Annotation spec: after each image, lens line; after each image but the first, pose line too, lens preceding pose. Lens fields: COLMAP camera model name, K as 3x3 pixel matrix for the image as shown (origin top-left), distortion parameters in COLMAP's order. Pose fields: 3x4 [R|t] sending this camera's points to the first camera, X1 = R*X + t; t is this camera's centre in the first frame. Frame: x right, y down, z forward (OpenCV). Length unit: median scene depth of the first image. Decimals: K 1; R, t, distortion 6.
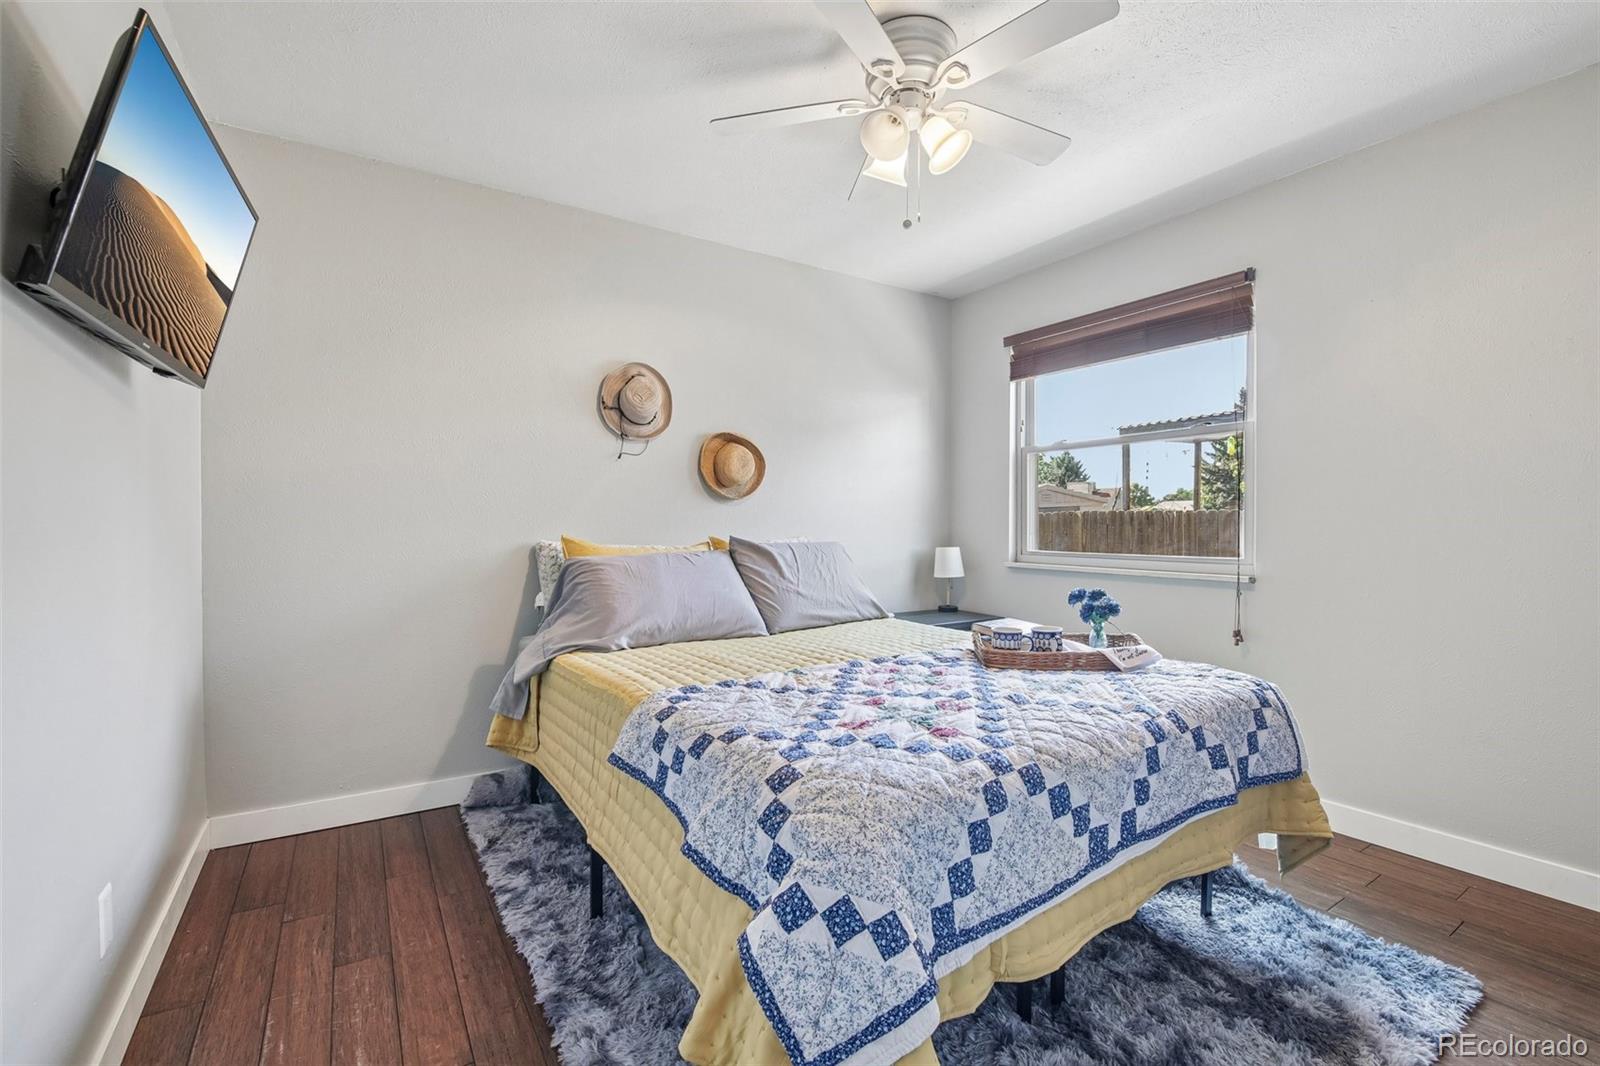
lens RADIAL K [[690.5, 0, 793.3], [0, 690.5, 531.4], [0, 0, 1]] dist [-0.001572, -0.009365]
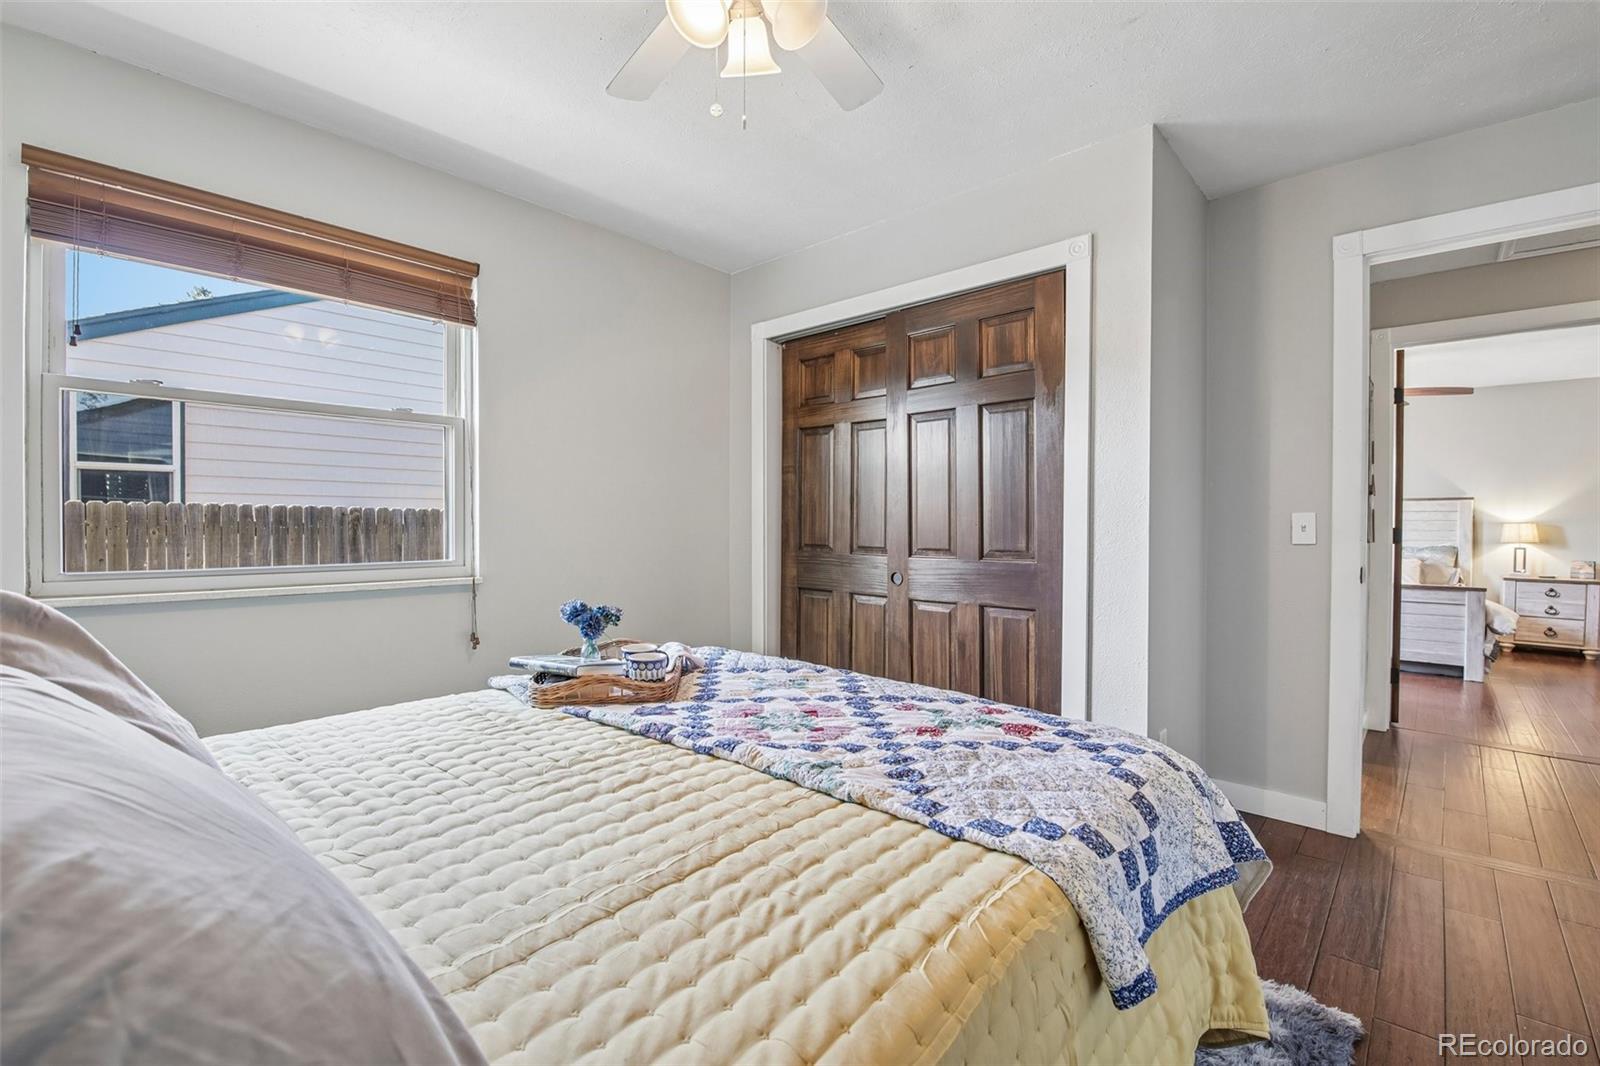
lens RADIAL K [[690.5, 0, 793.3], [0, 690.5, 531.4], [0, 0, 1]] dist [-0.001572, -0.009365]
pose [[-0.240425, -0.011609, 0.970598, -0.401437], [0.006620, 0.999886, 0.013599, -0.010120], [-0.970645, 0.009695, -0.240320, 0.798679]]
